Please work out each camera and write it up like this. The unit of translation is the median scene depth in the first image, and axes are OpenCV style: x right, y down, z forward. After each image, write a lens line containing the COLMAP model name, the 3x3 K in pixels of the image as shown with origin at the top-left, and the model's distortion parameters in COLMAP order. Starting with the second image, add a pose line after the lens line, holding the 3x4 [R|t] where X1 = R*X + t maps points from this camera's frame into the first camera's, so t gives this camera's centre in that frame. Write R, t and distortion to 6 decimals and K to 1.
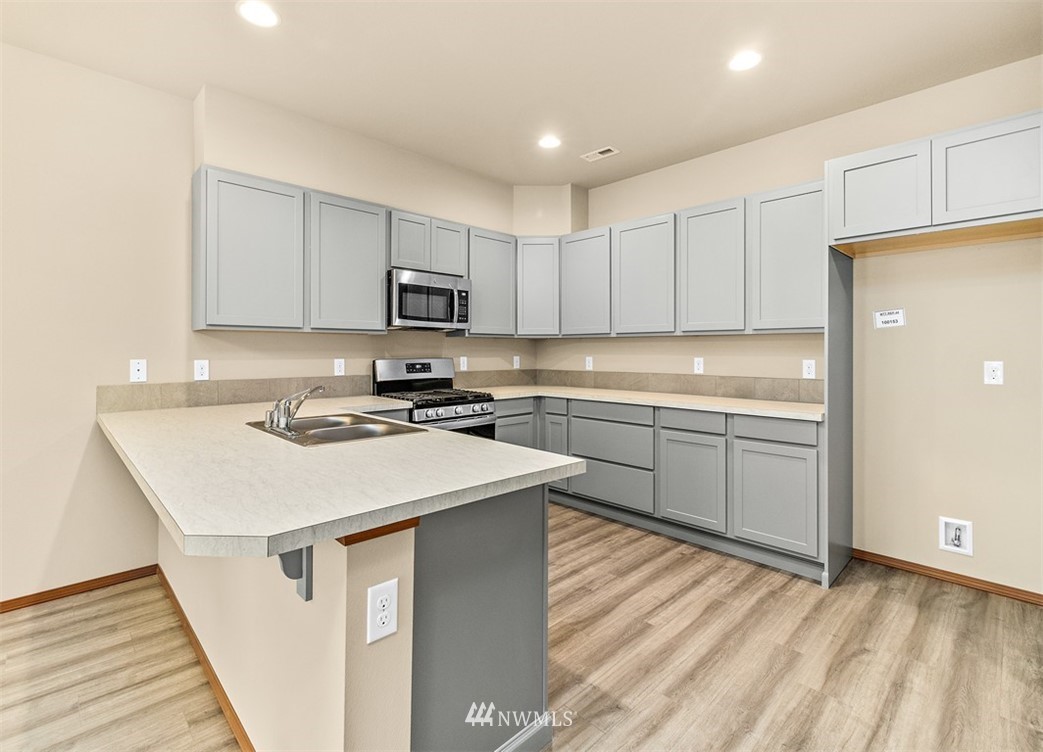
lens RADIAL K [[483.8, 0, 524.5], [0, 483.8, 345.9], [0, 0, 1]] dist [-0.001144, 0.000727]
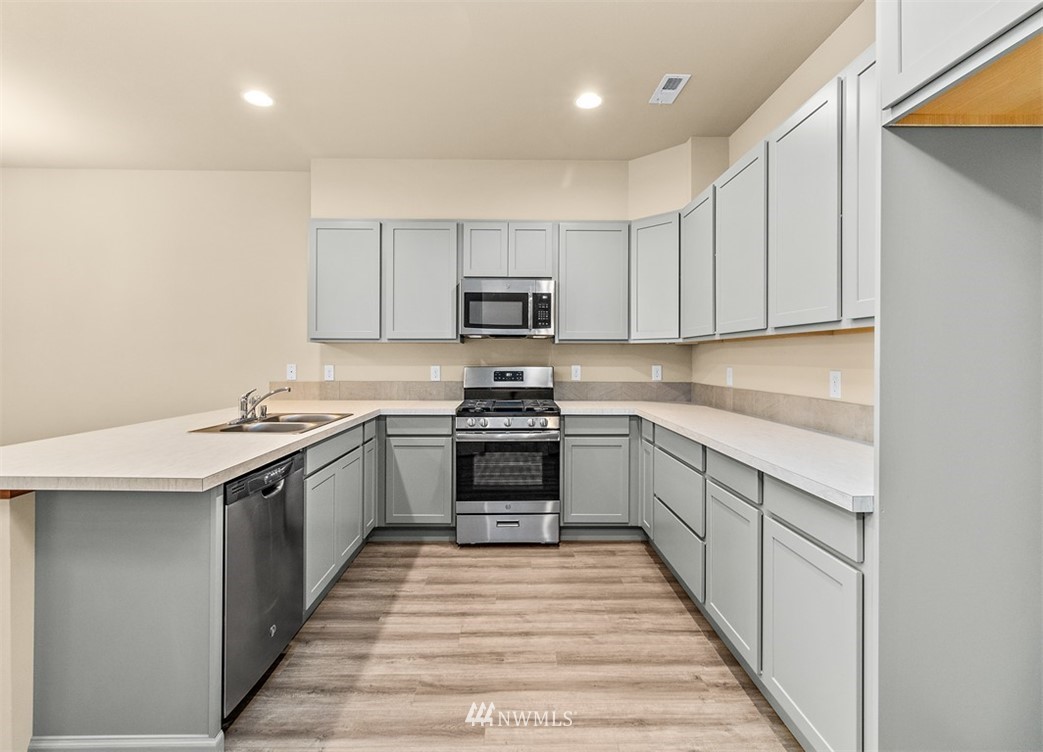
lens RADIAL K [[483.8, 0, 517.8], [0, 483.8, 358.5], [0, 0, 1]] dist [-0.001144, 0.000727]
pose [[0.725096, 0.002458, -0.688644, 0.511191], [0.004968, 0.999949, 0.008801, 0.001248], [0.688630, -0.009803, 0.725047, 0.324928]]
